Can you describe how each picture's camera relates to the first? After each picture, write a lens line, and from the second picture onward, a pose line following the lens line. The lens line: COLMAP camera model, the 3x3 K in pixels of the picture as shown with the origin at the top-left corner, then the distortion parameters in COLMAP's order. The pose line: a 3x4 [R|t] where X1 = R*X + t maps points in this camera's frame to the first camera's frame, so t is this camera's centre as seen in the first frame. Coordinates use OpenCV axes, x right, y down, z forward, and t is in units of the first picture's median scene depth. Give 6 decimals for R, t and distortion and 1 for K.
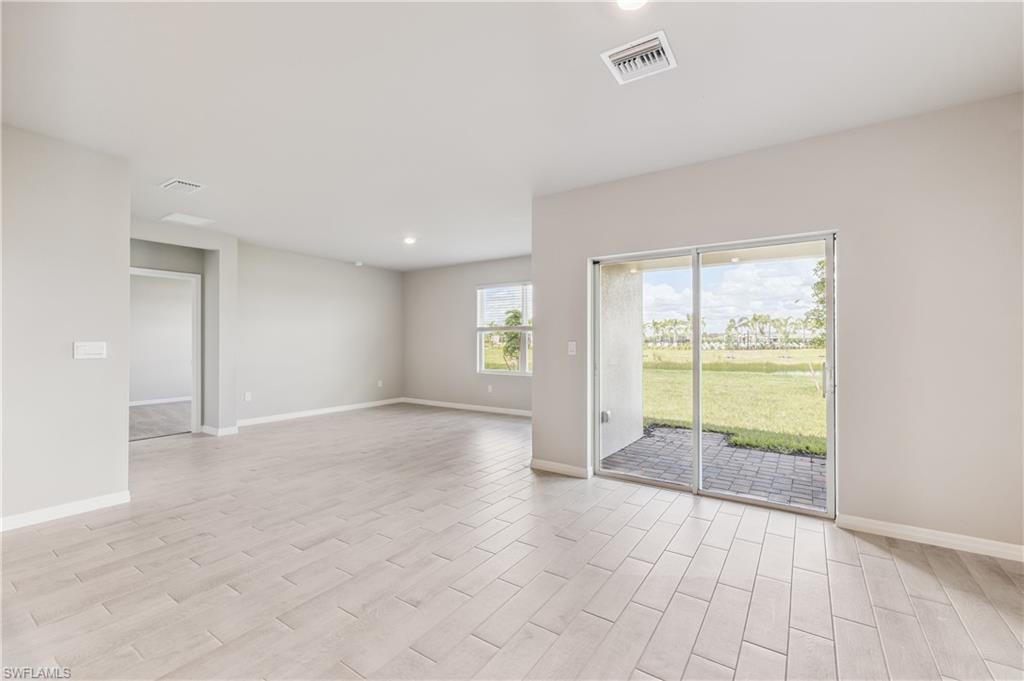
lens RADIAL K [[439.3, 0, 513.5], [0, 439.3, 344.6], [0, 0, 1]] dist [0.001878, -0.000517]
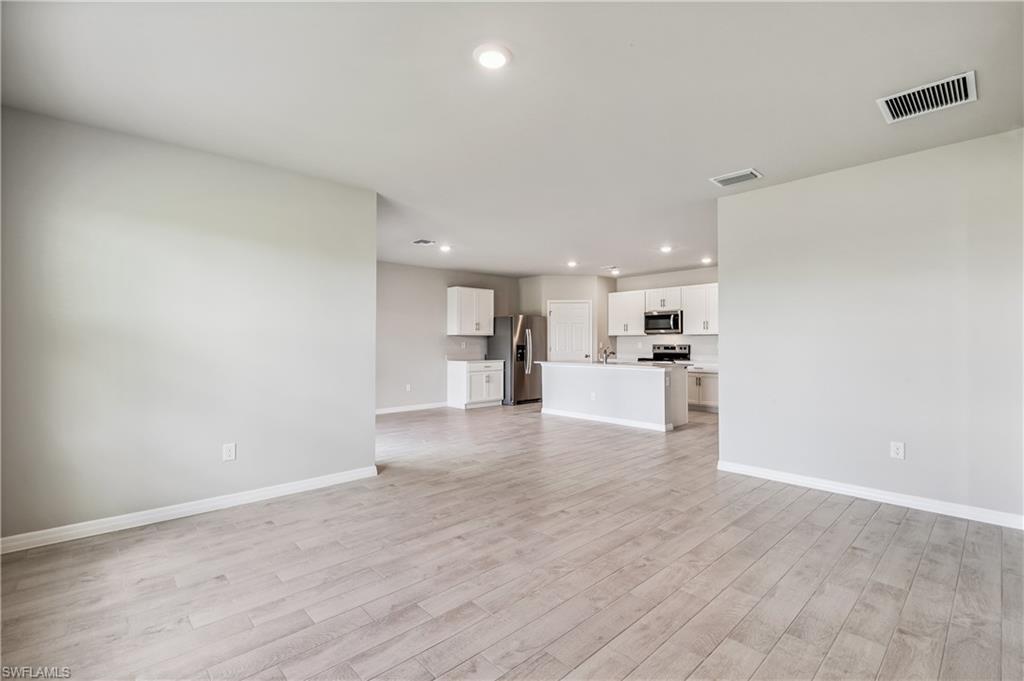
lens RADIAL K [[459.1, 0, 513.8], [0, 459.1, 341.1], [0, 0, 1]] dist [-0.001926, -0.000340]
pose [[-0.975937, 0.000615, 0.218050, -0.263351], [0.001758, 0.999986, 0.005046, -0.008266], [-0.218044, 0.005308, -0.975924, 1.073129]]
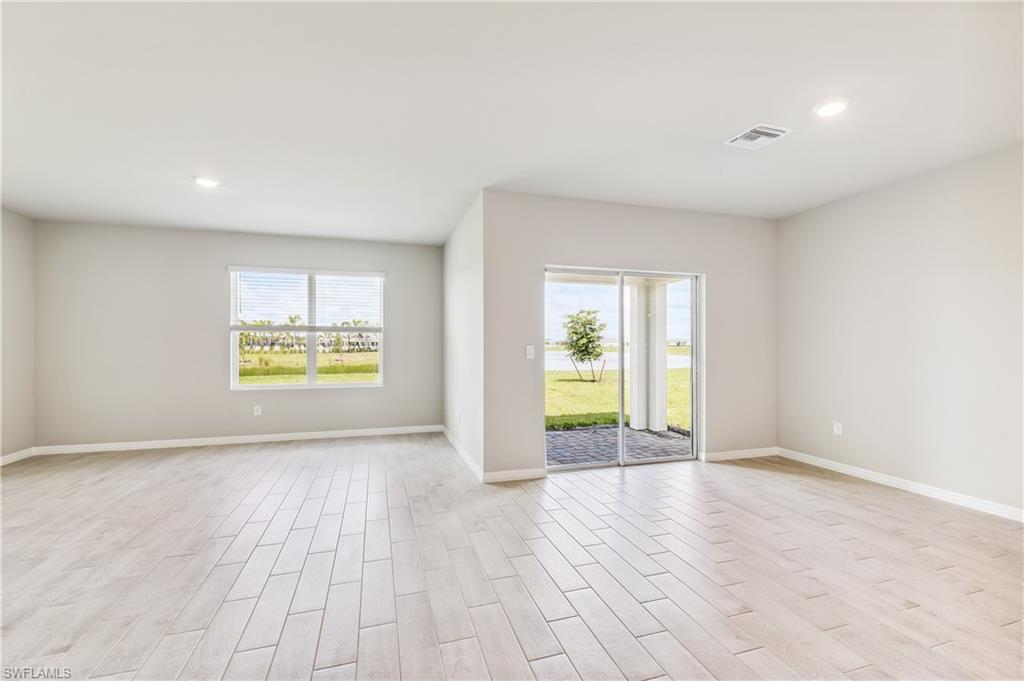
lens RADIAL K [[439.3, 0, 512.3], [0, 439.3, 344.5], [0, 0, 1]] dist [0.001878, -0.000517]
pose [[0.616385, 0.000083, 0.787445, -0.362467], [0.006140, 0.999969, -0.004912, -0.002126], [-0.787421, 0.007862, 0.616365, 0.218100]]
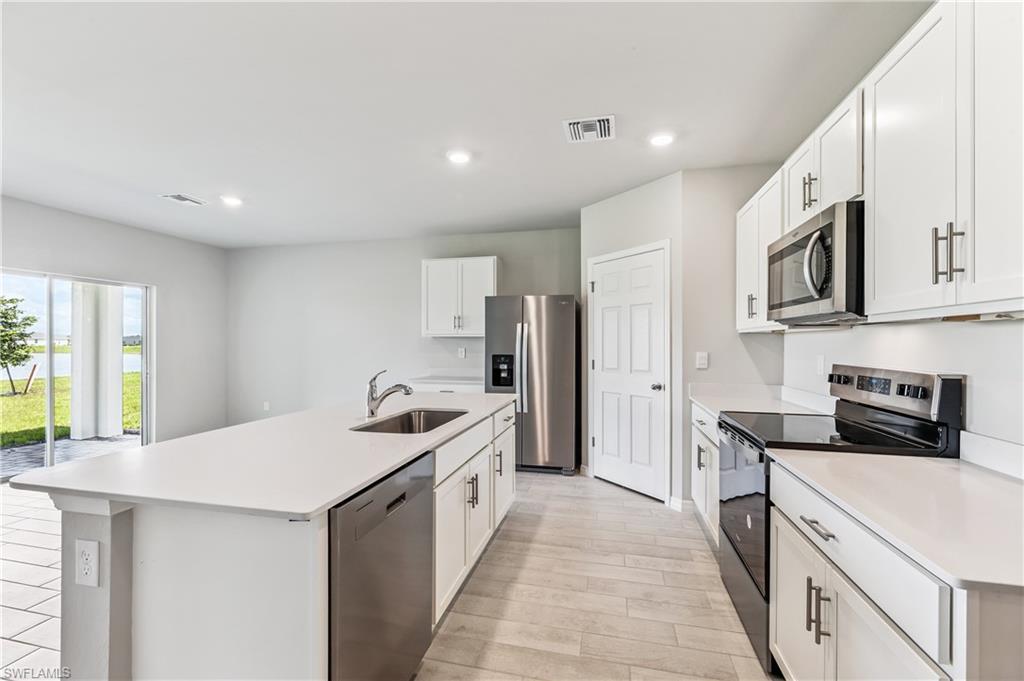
lens RADIAL K [[439.3, 0, 512.1], [0, 439.3, 343.9], [0, 0, 1]] dist [0.001878, -0.000517]
pose [[-0.358260, -0.003048, 0.933617, -0.566576], [0.006100, 0.999966, 0.005605, -0.009782], [-0.933602, 0.007703, -0.358229, 0.106921]]
